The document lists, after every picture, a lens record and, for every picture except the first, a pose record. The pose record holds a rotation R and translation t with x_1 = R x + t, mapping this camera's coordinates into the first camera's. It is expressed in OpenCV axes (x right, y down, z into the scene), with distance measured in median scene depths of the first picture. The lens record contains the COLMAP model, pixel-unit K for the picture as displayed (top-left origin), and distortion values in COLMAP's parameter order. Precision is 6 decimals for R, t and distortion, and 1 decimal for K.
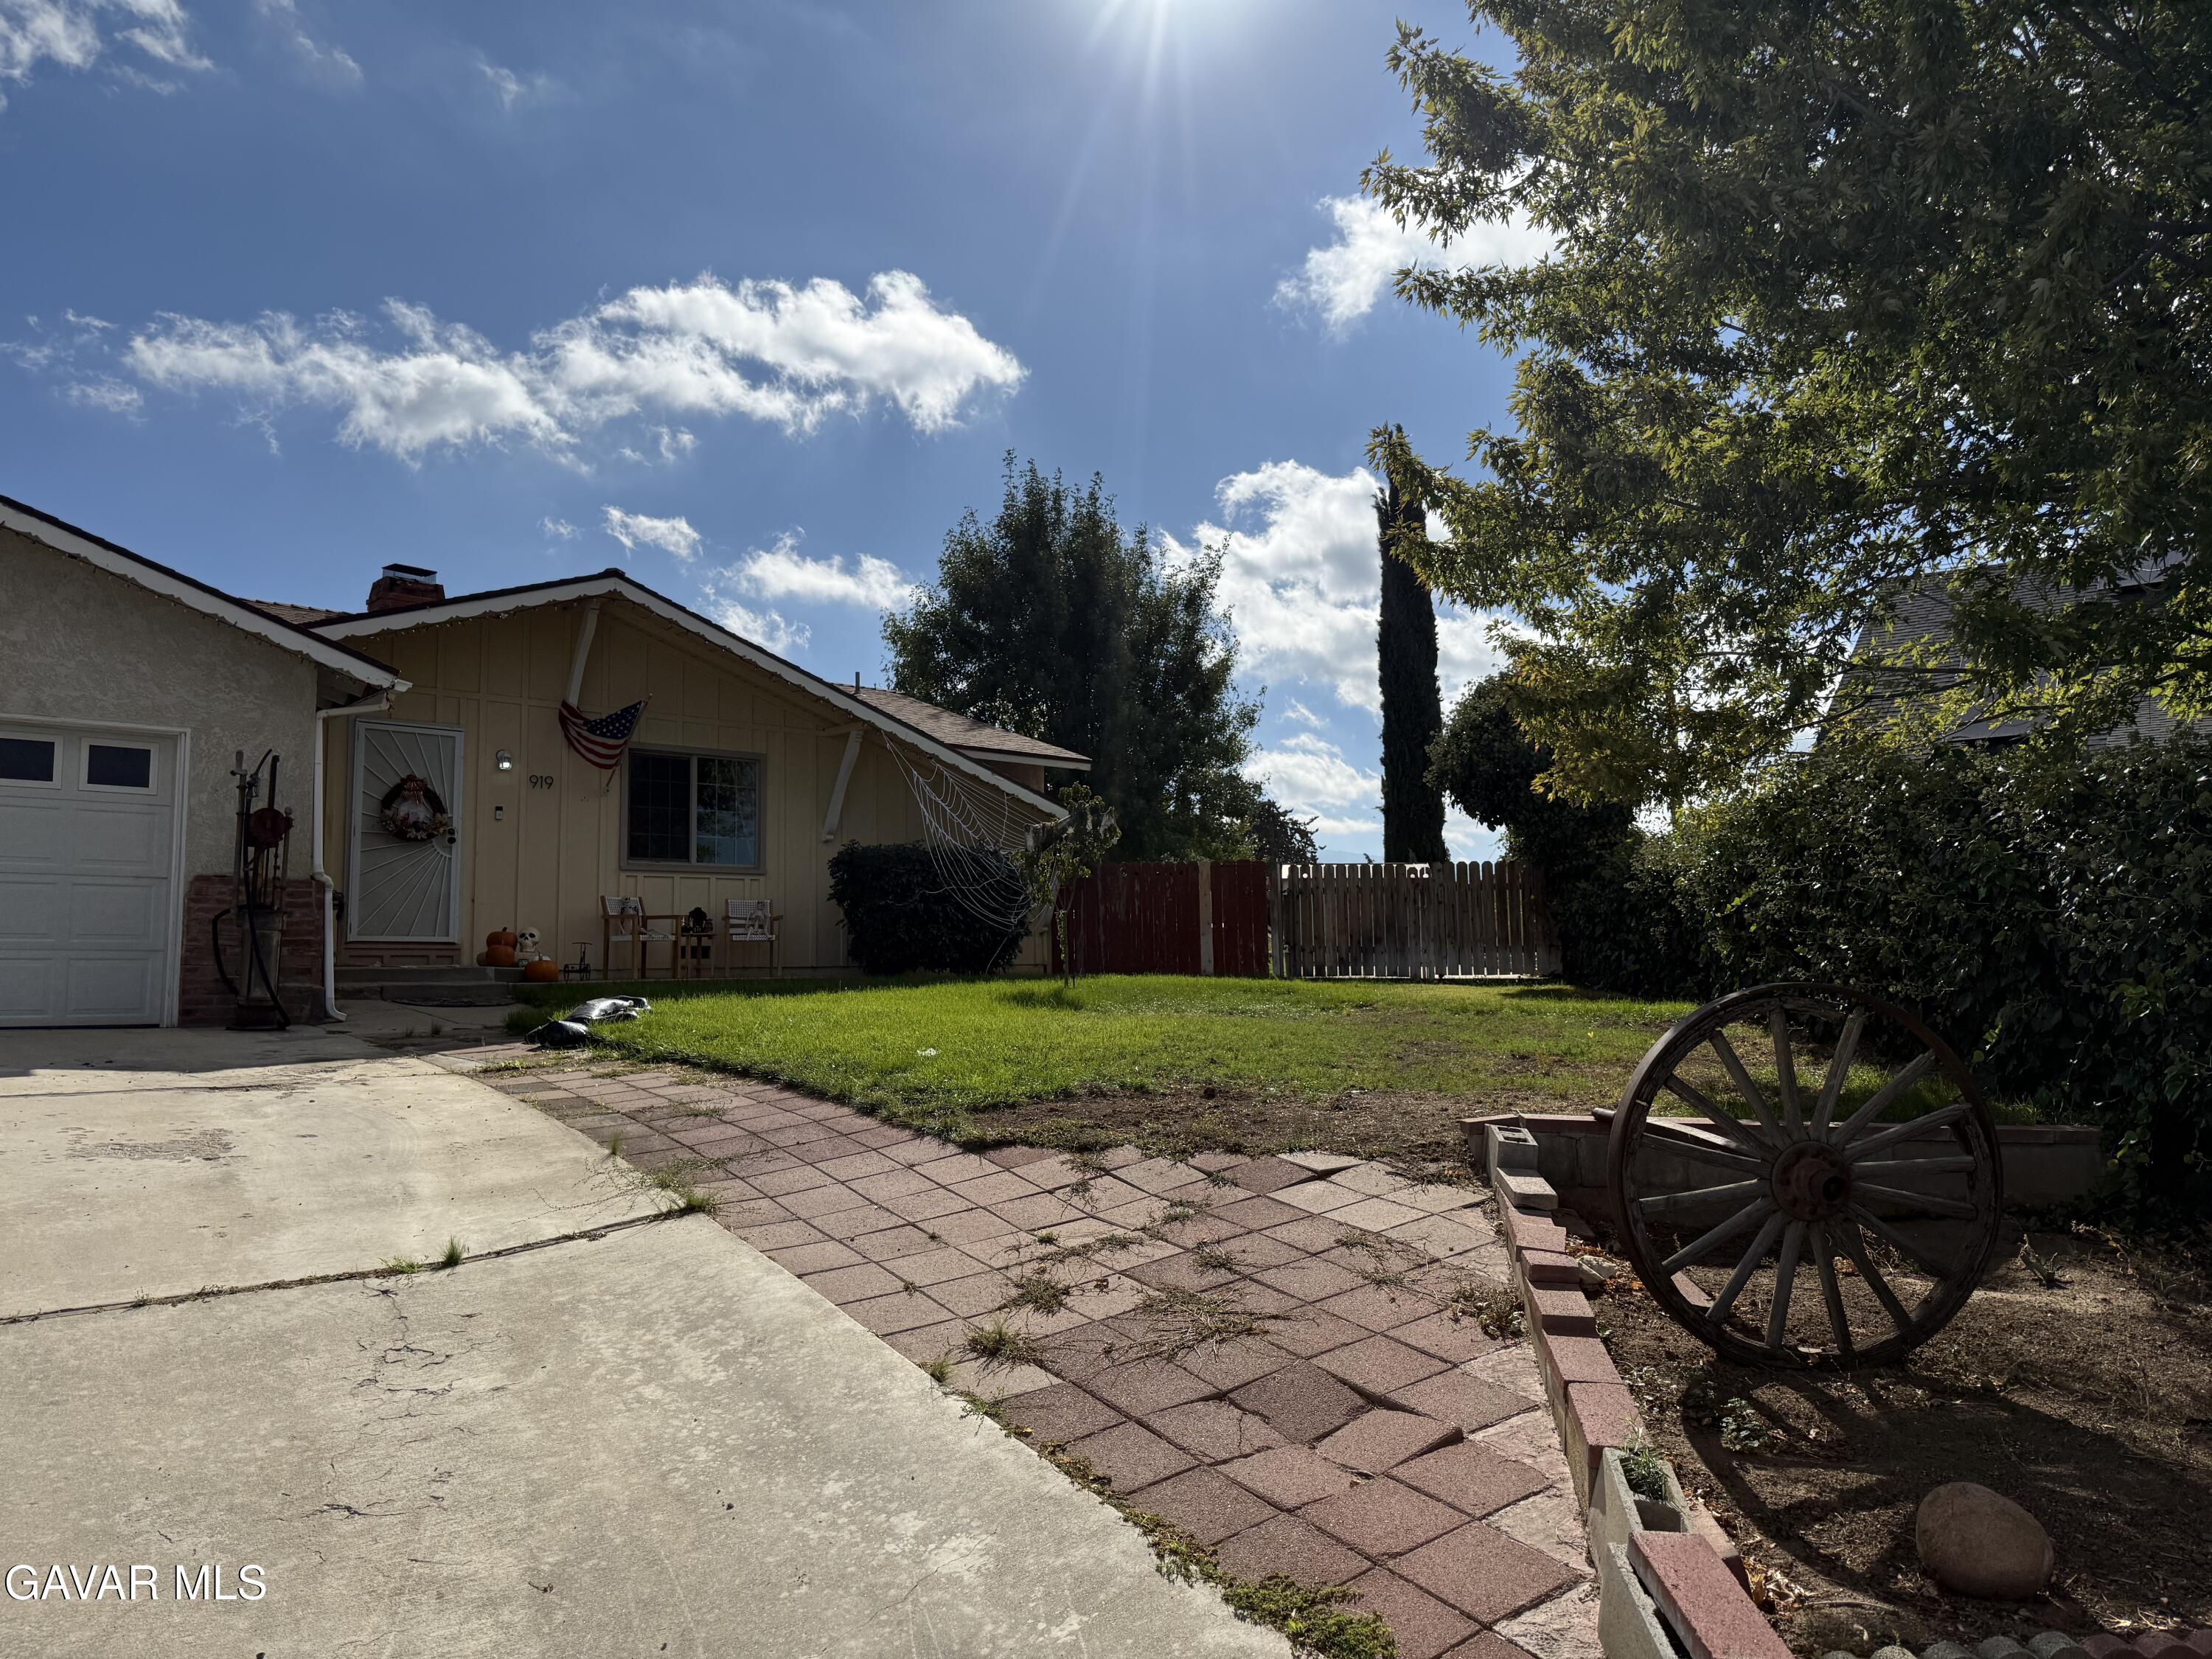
lens RADIAL K [[1556.2, 0, 1100.4], [0, 1556.2, 829.1], [0, 0, 1]] dist [0.061720, -0.065786]
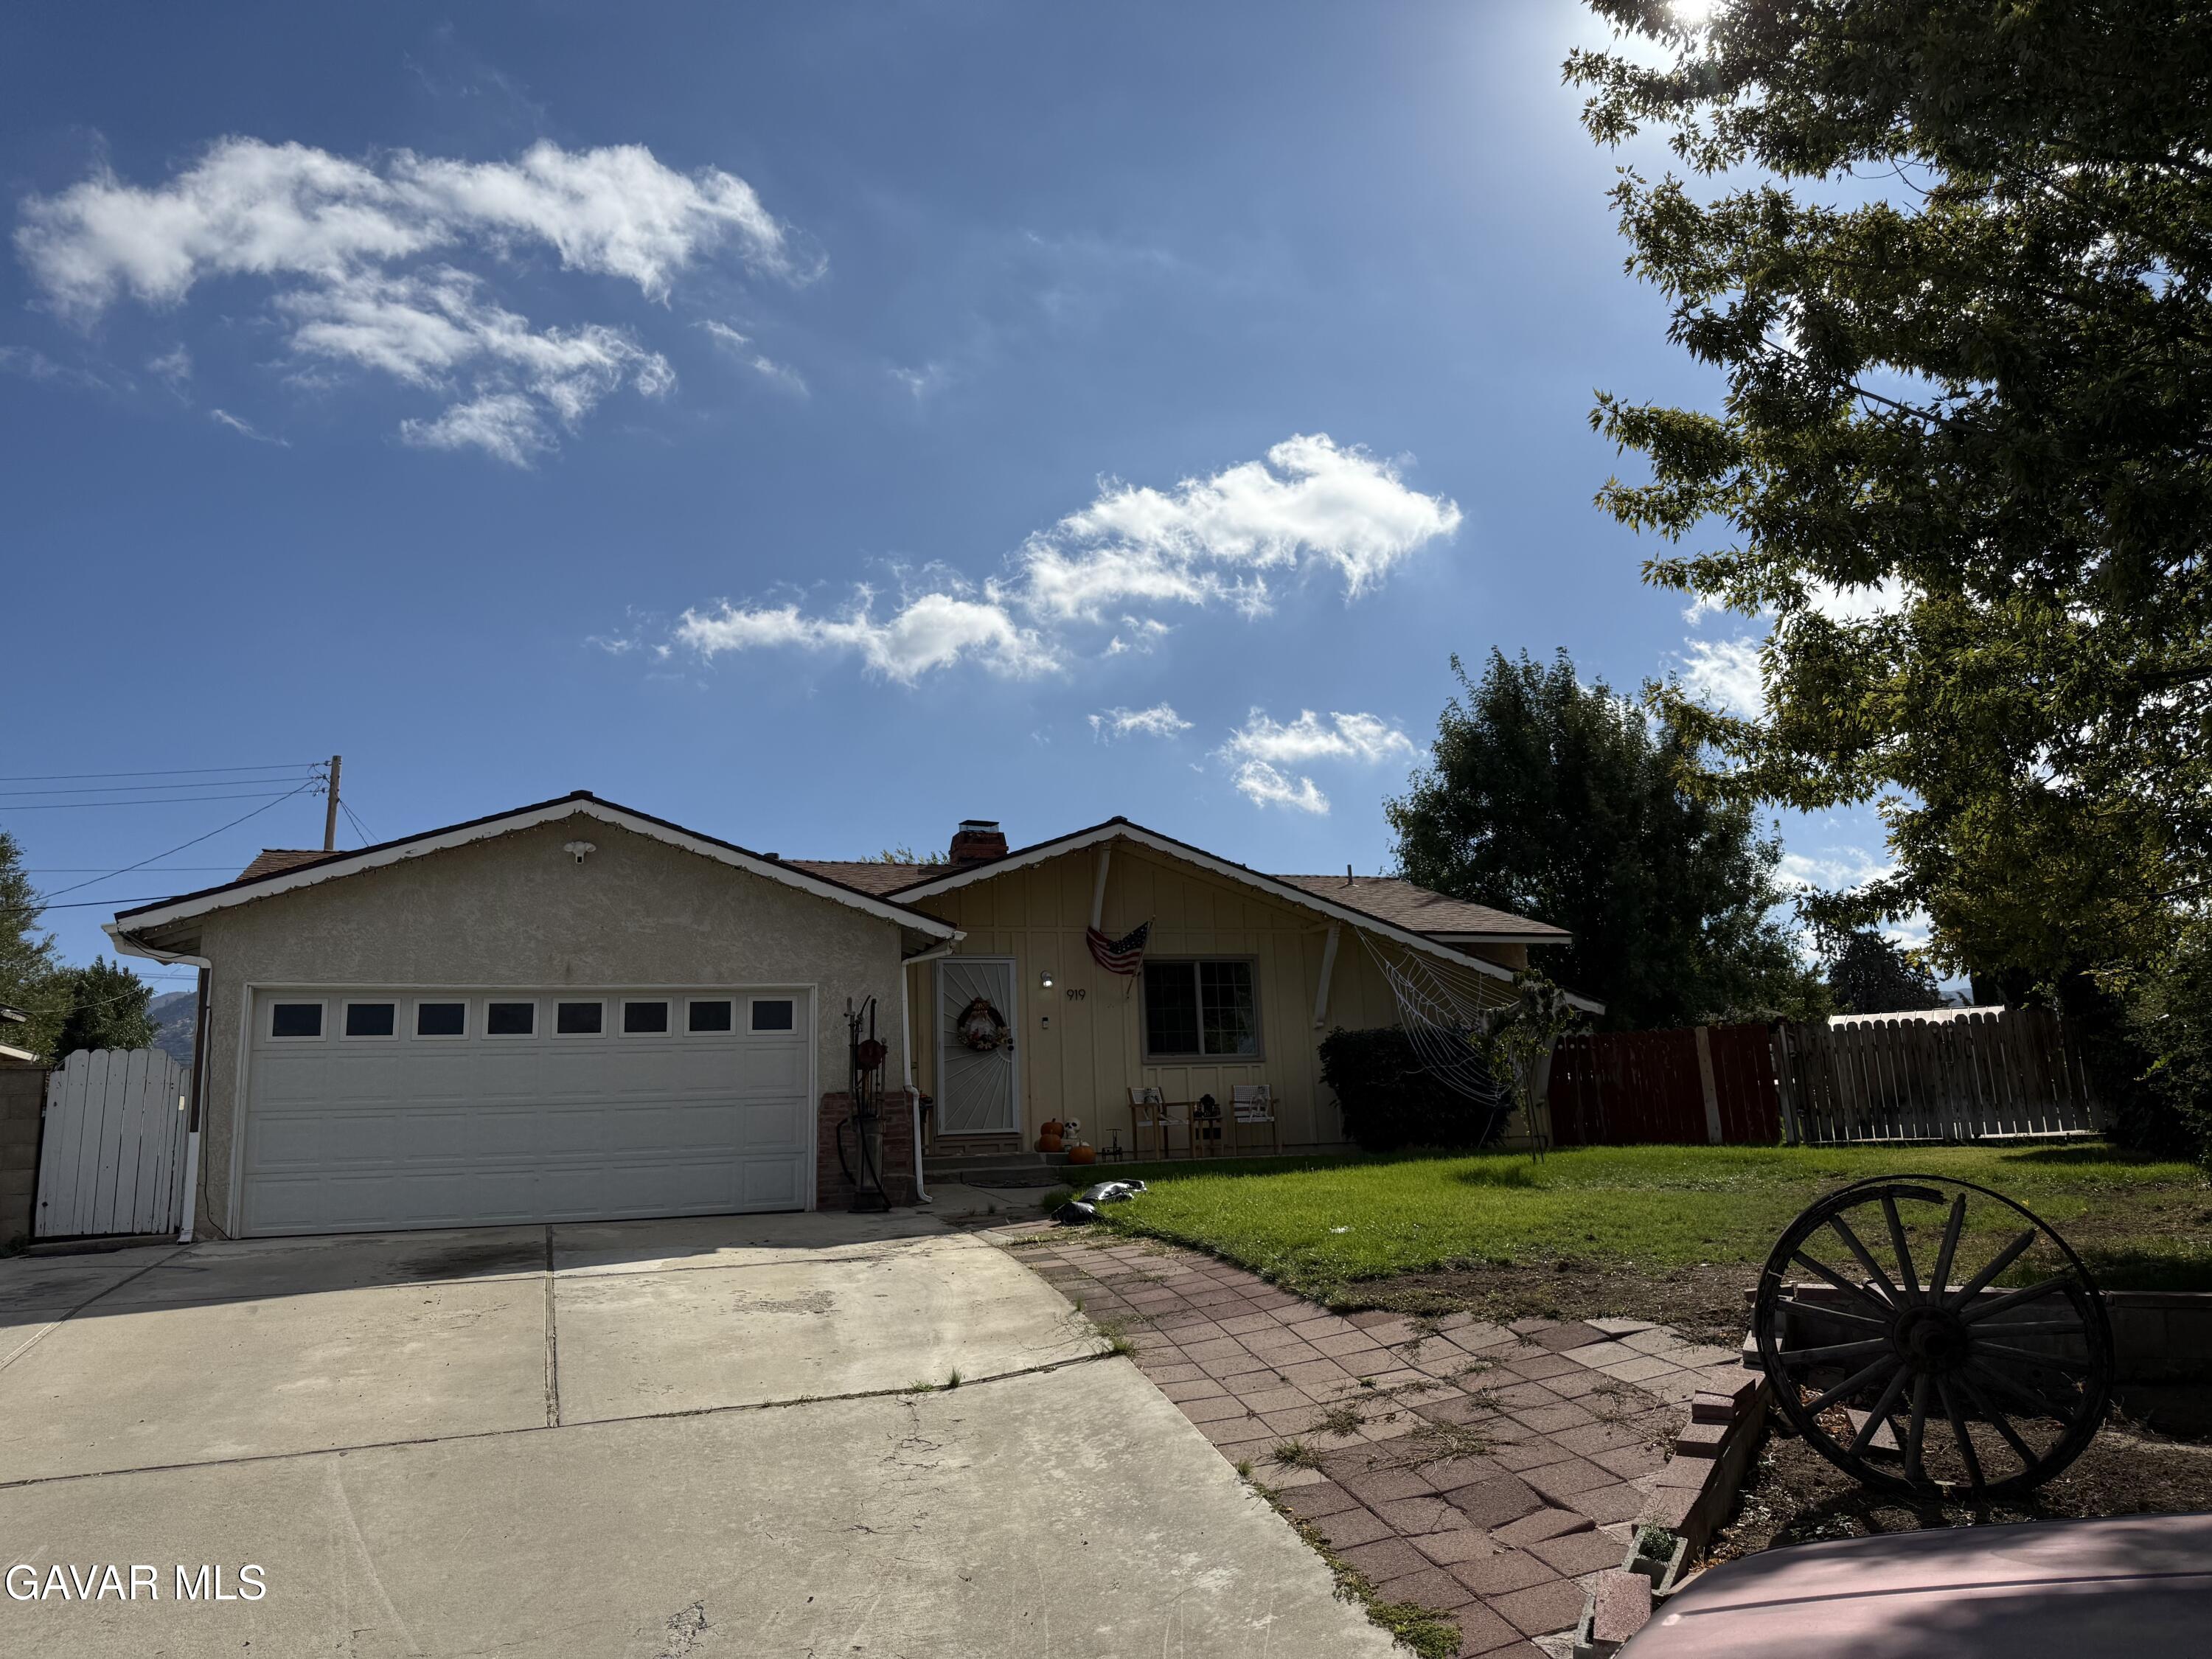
lens RADIAL K [[1548.9, 0, 1096.2], [0, 1548.9, 836.4], [0, 0, 1]] dist [0.158857, -0.287928]
pose [[0.930558, -0.100830, -0.351988, 0.201758], [0.066814, 0.991956, -0.107517, -0.046386], [0.359998, 0.076533, 0.929809, -0.253727]]
